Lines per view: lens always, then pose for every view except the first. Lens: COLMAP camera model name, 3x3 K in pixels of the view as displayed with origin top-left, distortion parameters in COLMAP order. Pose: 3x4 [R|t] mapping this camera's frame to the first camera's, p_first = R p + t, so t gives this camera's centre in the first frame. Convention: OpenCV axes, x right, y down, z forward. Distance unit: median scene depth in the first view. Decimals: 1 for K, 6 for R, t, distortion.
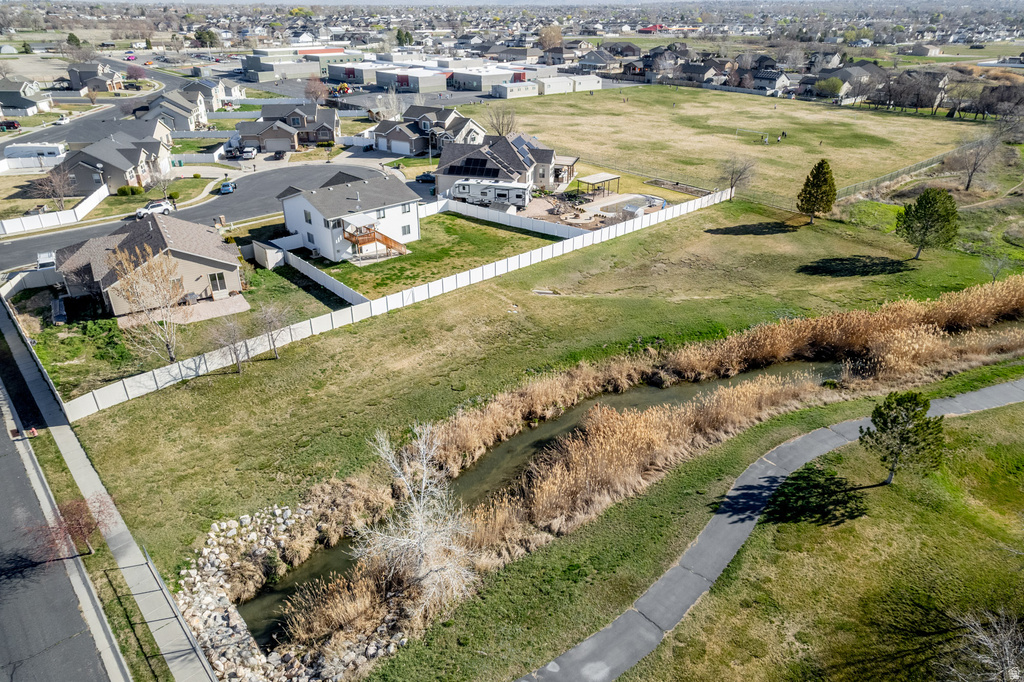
lens RADIAL K [[653.8, 0, 512.0], [0, 653.8, 341.0], [0, 0, 1]] dist [-0.007859, -0.000766]
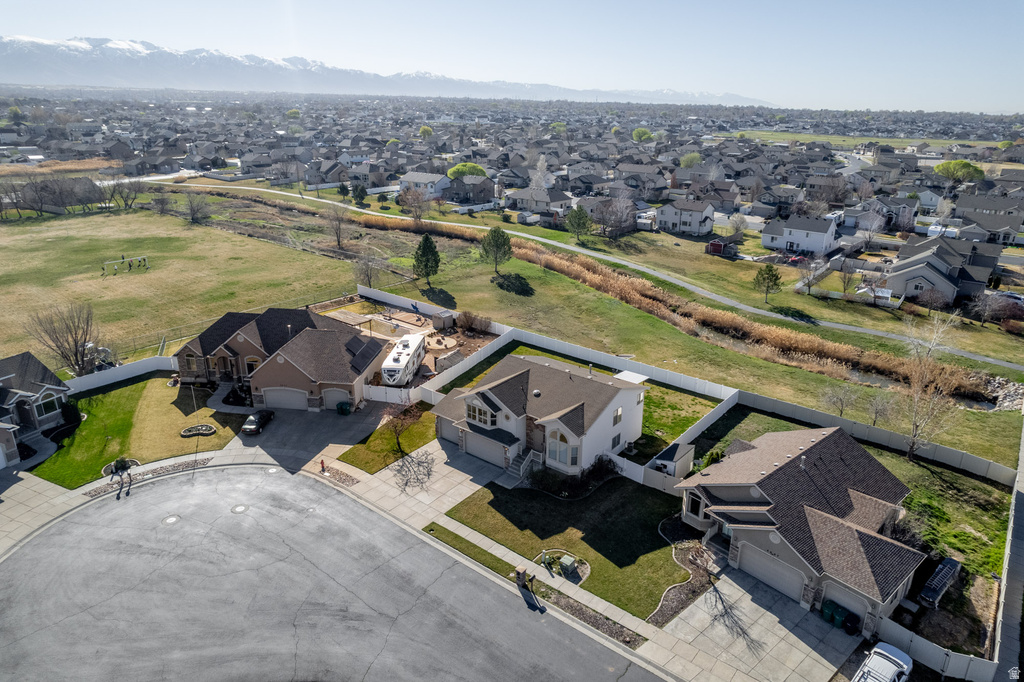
lens RADIAL K [[653.8, 0, 512.0], [0, 653.8, 341.0], [0, 0, 1]] dist [-0.007859, -0.000766]
pose [[-0.150935, -0.360406, 0.920503, -0.999587], [0.439075, 0.809837, 0.389072, -0.641904], [-0.885682, 0.462894, 0.036012, 1.058361]]
